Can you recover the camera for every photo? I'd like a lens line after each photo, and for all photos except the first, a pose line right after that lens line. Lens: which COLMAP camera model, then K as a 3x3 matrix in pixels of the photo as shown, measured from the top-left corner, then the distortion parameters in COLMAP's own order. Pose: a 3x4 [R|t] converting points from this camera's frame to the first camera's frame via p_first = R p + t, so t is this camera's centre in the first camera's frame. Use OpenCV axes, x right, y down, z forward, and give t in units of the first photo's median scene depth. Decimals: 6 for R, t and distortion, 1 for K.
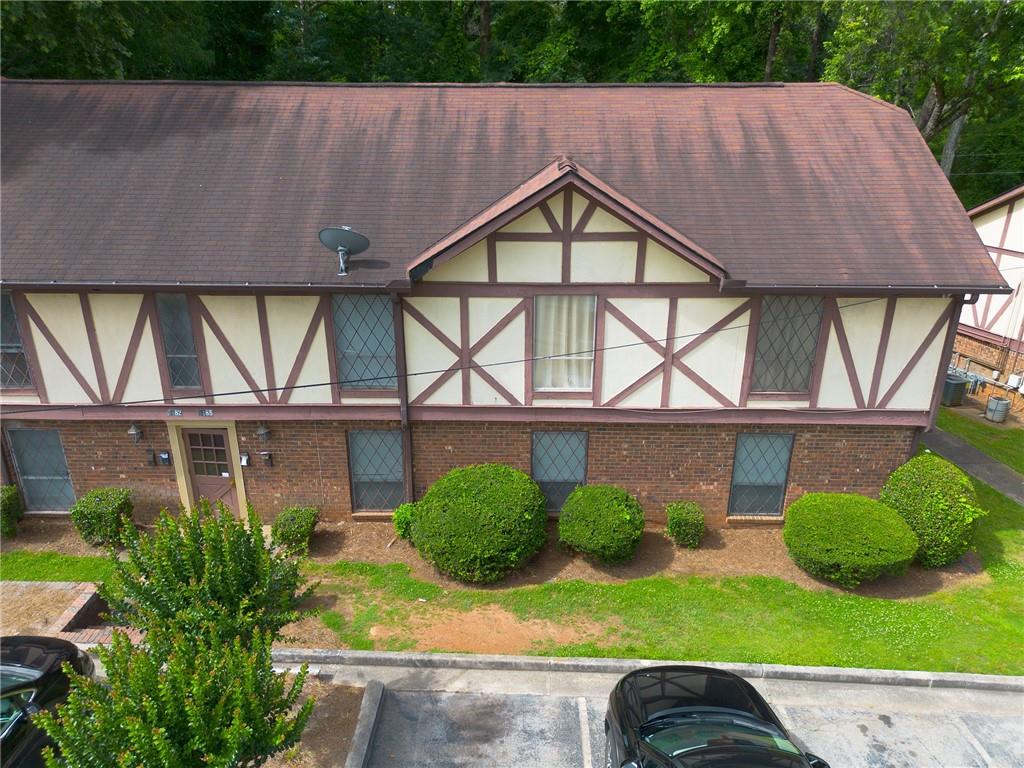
lens RADIAL K [[726.2, 0, 515.6], [0, 726.2, 388.0], [0, 0, 1]] dist [0.055230, -0.048063]
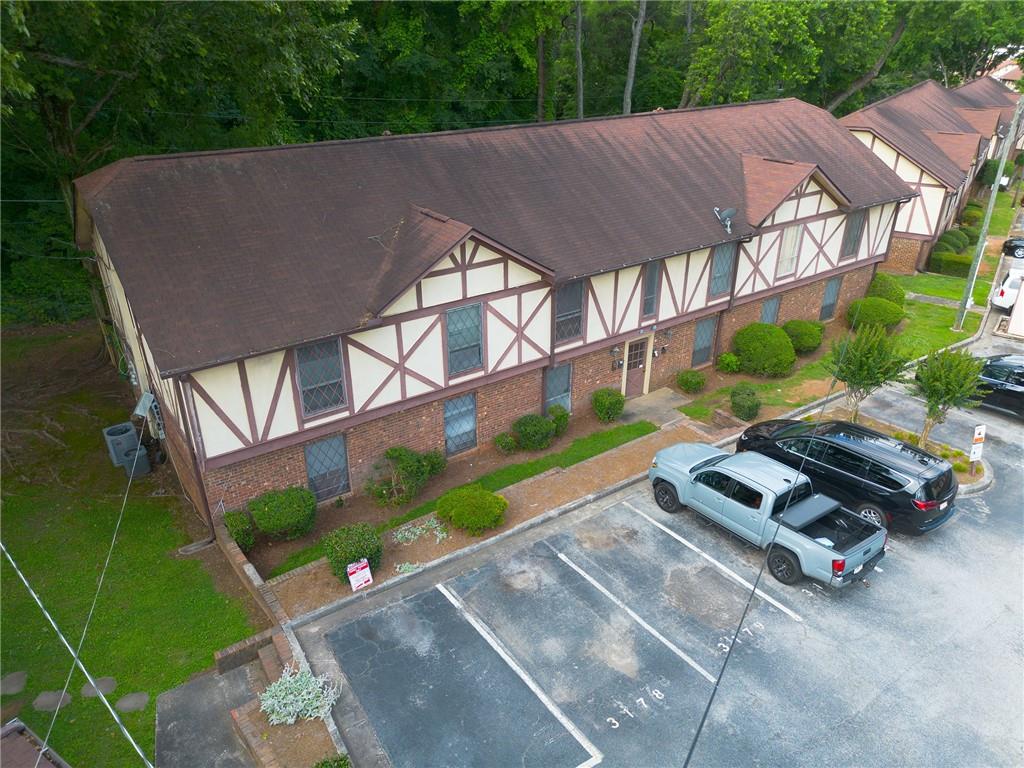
lens RADIAL K [[726.2, 0, 508.8], [0, 726.2, 383.9], [0, 0, 1]] dist [0.055230, -0.048063]
pose [[0.808850, -0.266574, 0.524119, -1.668243], [0.217642, 0.963755, 0.154300, -0.181684], [-0.546254, -0.010735, 0.837551, -0.262693]]
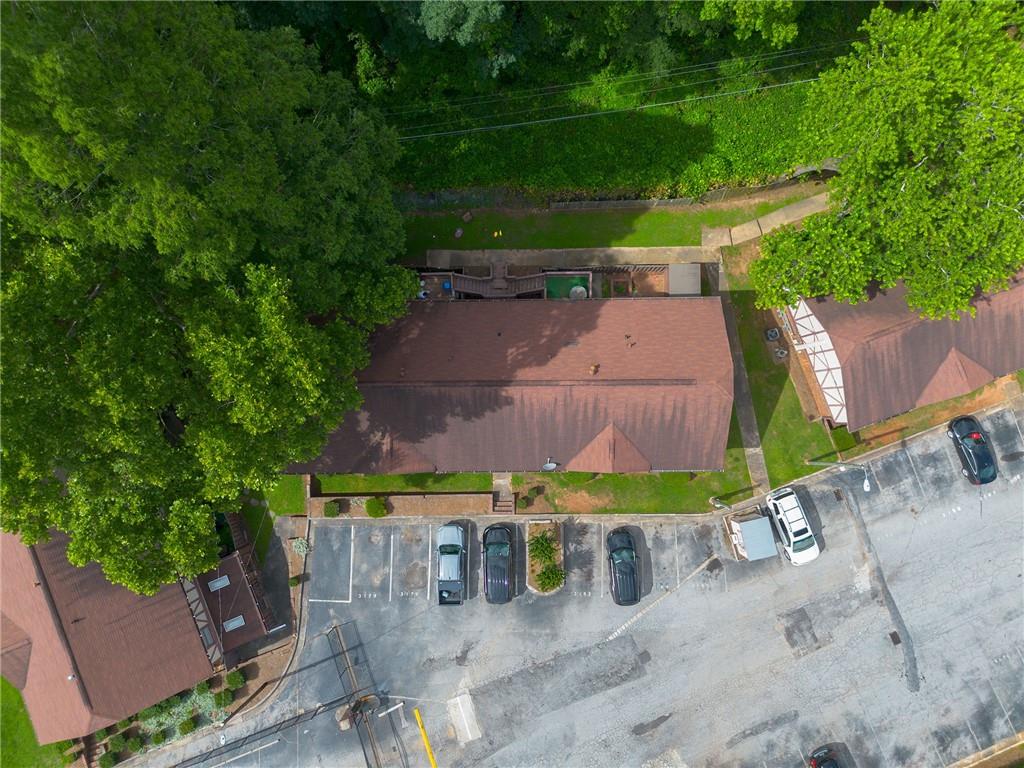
lens RADIAL K [[726.2, 0, 514.4], [0, 726.2, 377.5], [0, 0, 1]] dist [0.055230, -0.048063]
pose [[0.999747, -0.019184, -0.011702, -0.335147], [0.018528, 0.409035, 0.912331, -3.495418], [-0.012716, -0.912317, 0.409287, -0.100203]]
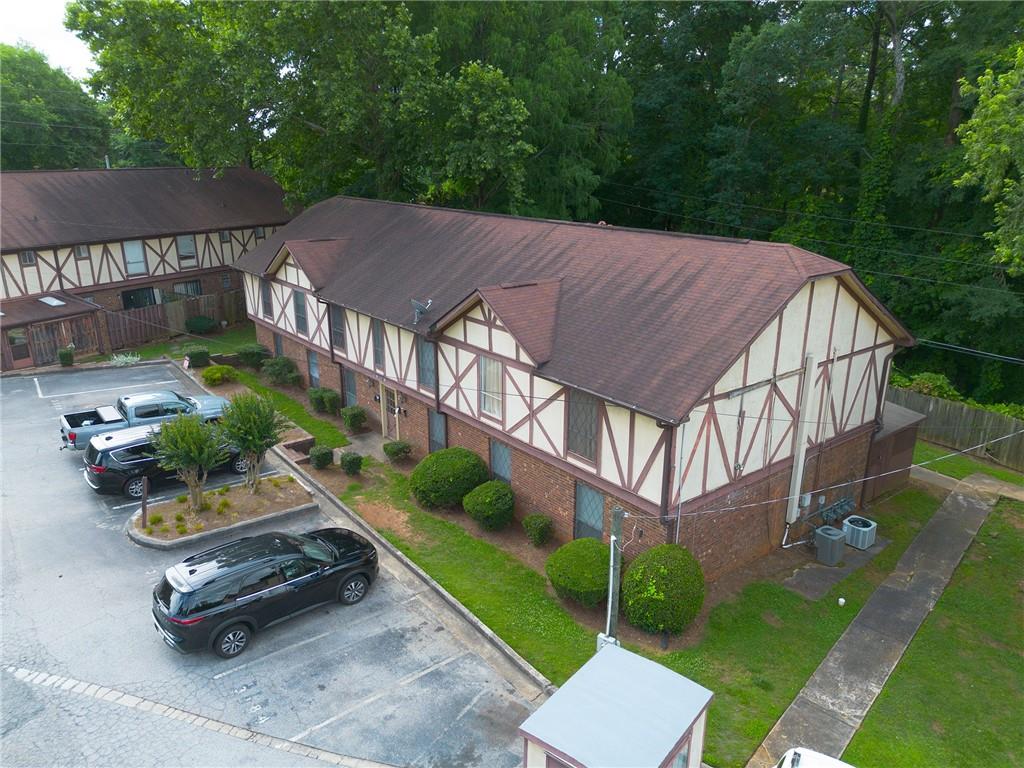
lens RADIAL K [[726.2, 0, 515.0], [0, 726.2, 380.8], [0, 0, 1]] dist [0.055230, -0.048063]
pose [[0.634015, 0.229659, -0.738432, 1.290161], [-0.282005, 0.957792, 0.055753, -0.178196], [0.720068, 0.172894, 0.672019, -0.076129]]
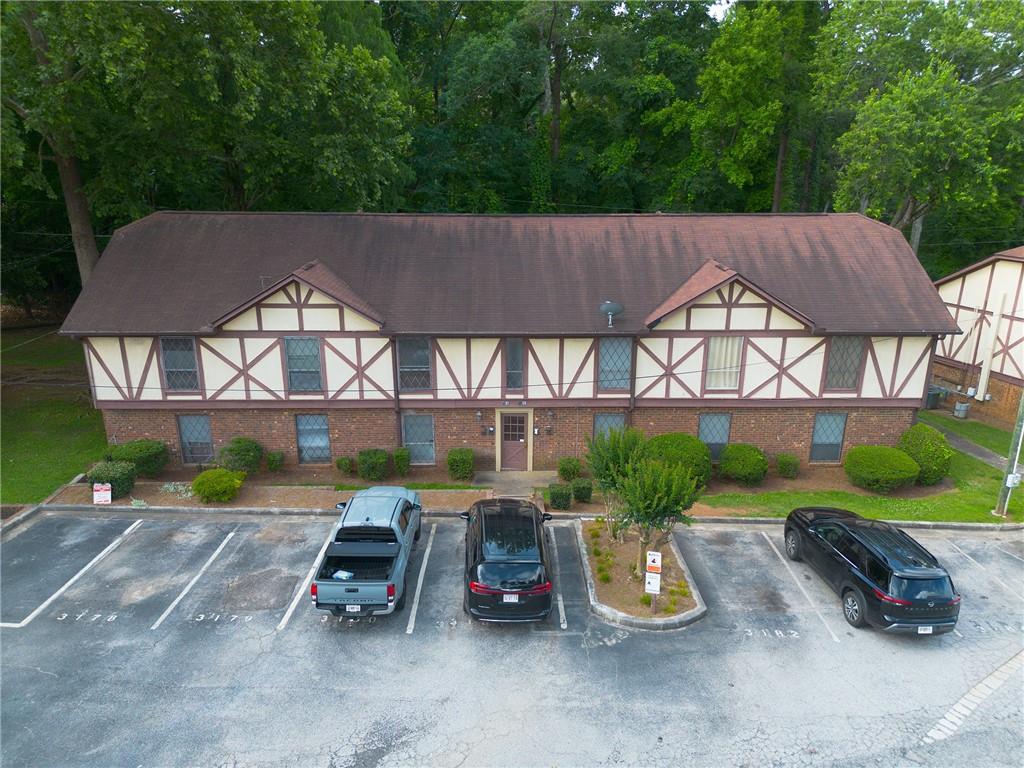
lens RADIAL K [[726.2, 0, 512.4], [0, 726.2, 385.3], [0, 0, 1]] dist [0.055230, -0.048063]
pose [[0.999612, -0.008717, 0.026450, -0.503142], [0.010339, 0.998033, -0.061835, 0.101641], [-0.025859, 0.062084, 0.997736, -0.798869]]
